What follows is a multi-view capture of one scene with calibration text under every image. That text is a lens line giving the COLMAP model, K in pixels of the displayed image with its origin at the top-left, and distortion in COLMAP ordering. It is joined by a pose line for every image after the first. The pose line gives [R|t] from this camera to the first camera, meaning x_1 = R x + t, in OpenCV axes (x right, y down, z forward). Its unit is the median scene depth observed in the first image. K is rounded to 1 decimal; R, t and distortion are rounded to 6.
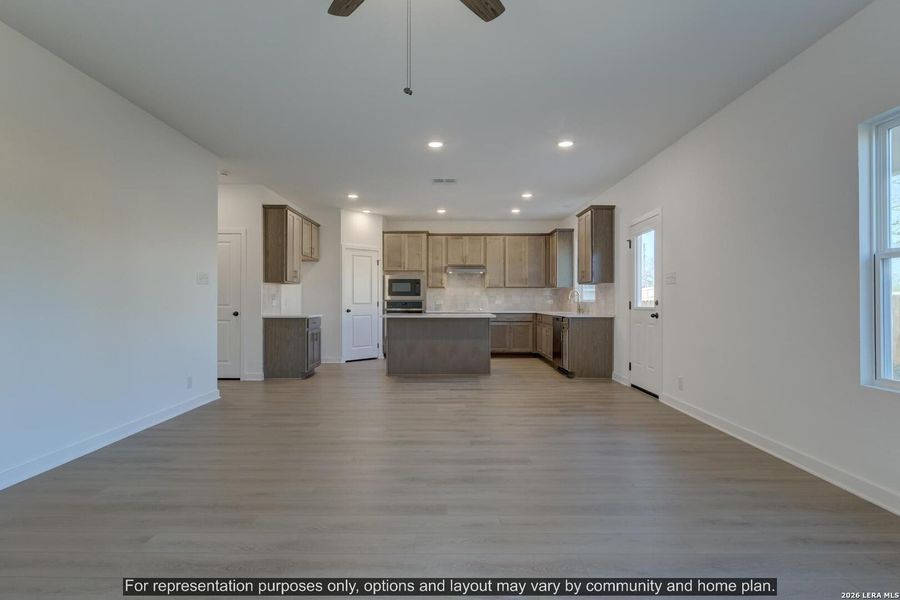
lens RADIAL K [[503.5, 0, 450.4], [0, 503.5, 305.2], [0, 0, 1]] dist [-0.005255, -0.000922]
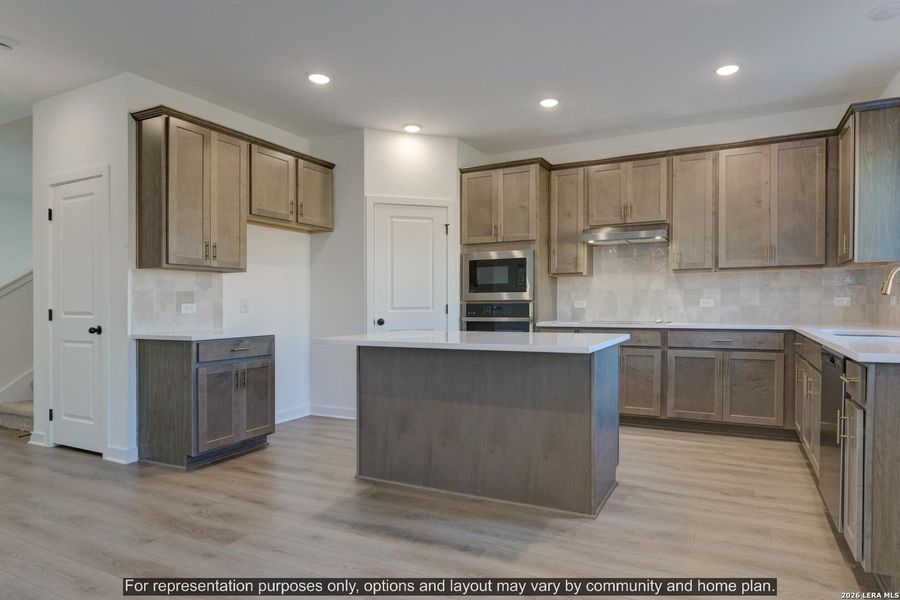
lens RADIAL K [[554.6, 0, 475.2], [0, 554.6, 312.4], [0, 0, 1]] dist [-0.006749, -0.000485]
pose [[0.899584, 0.000423, -0.436748, 0.131439], [0.004186, 0.999945, 0.009591, -0.003720], [0.436729, -0.010456, 0.899533, 0.486937]]
